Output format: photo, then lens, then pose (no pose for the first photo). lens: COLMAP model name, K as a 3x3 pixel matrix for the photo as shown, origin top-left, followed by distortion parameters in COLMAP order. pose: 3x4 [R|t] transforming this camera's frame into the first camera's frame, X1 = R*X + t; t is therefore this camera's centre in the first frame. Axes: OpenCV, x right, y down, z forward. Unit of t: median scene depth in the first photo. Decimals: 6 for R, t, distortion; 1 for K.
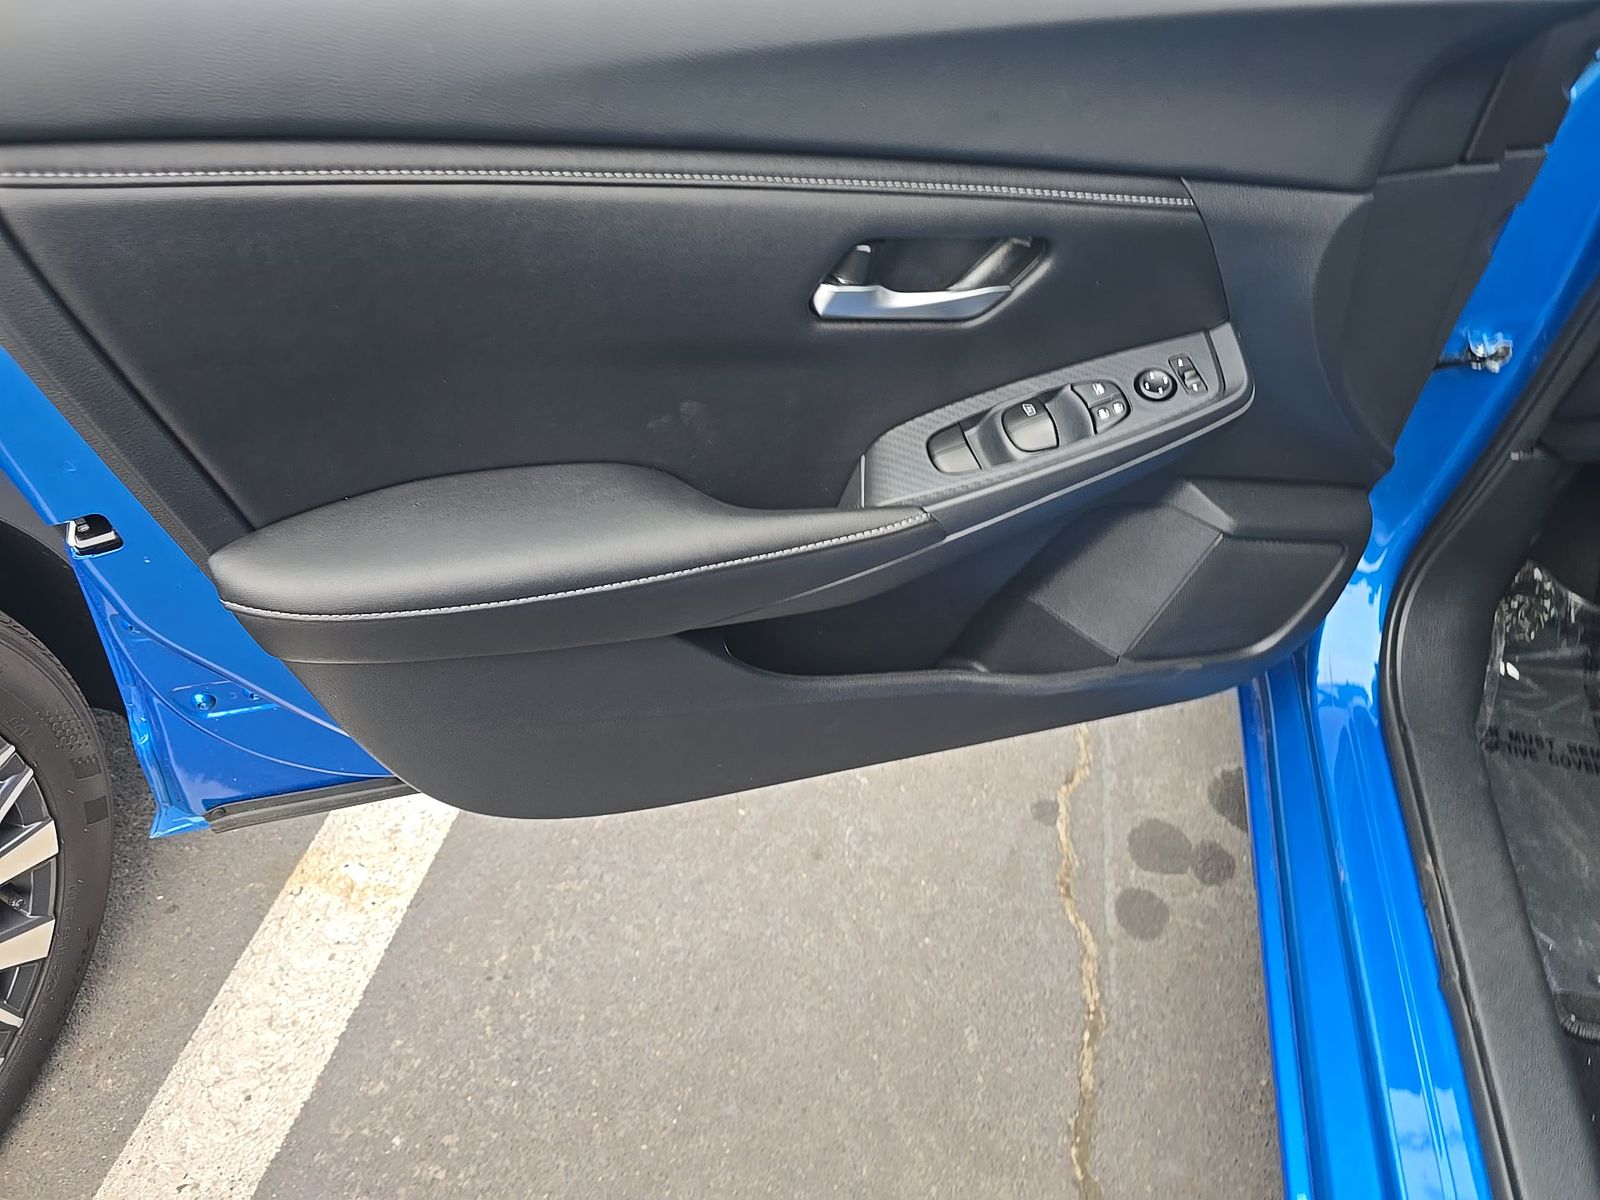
lens RADIAL K [[1097.0, 0, 800.0], [0, 1097.0, 600.0], [0, 0, 1]] dist [0.030683, -0.042347]
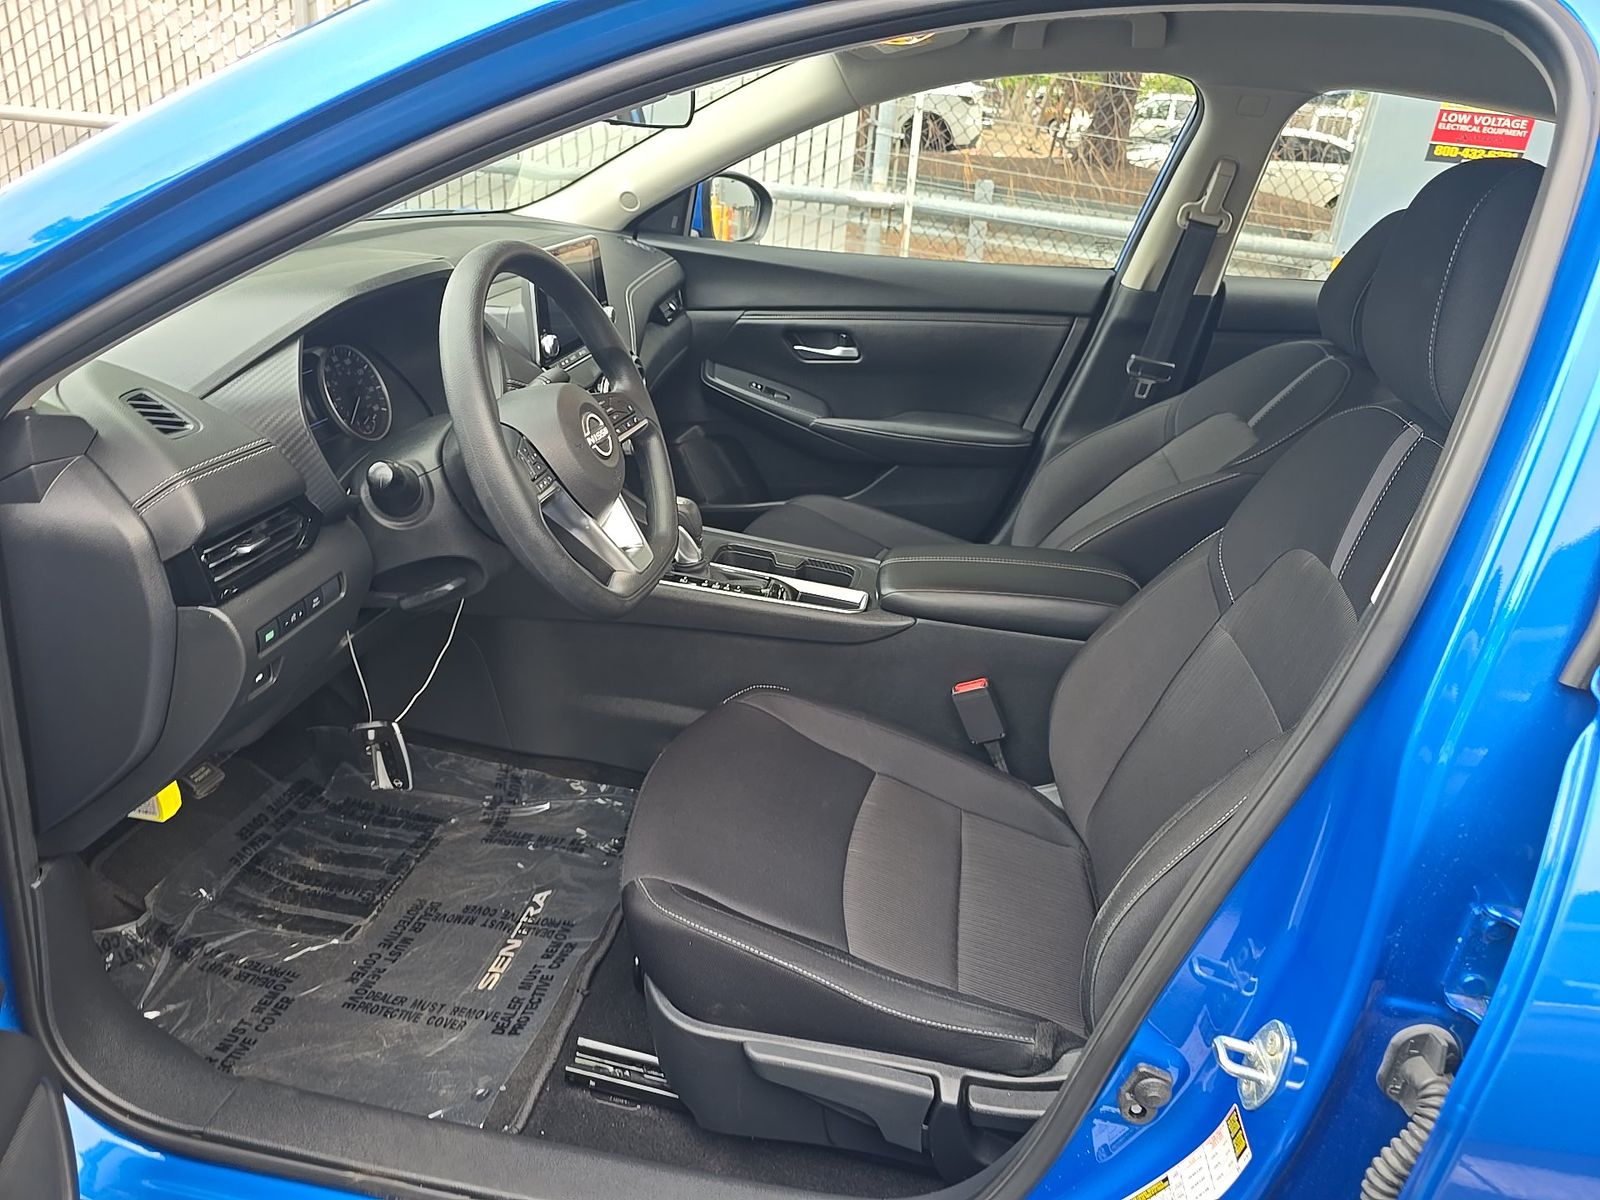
lens RADIAL K [[1097.0, 0, 800.0], [0, 1097.0, 600.0], [0, 0, 1]] dist [0.030683, -0.042347]
pose [[-0.062520, -0.442503, 0.894585, -0.132459], [0.601154, 0.698802, 0.387672, -0.263528], [-0.796684, 0.562021, 0.222323, 0.115741]]
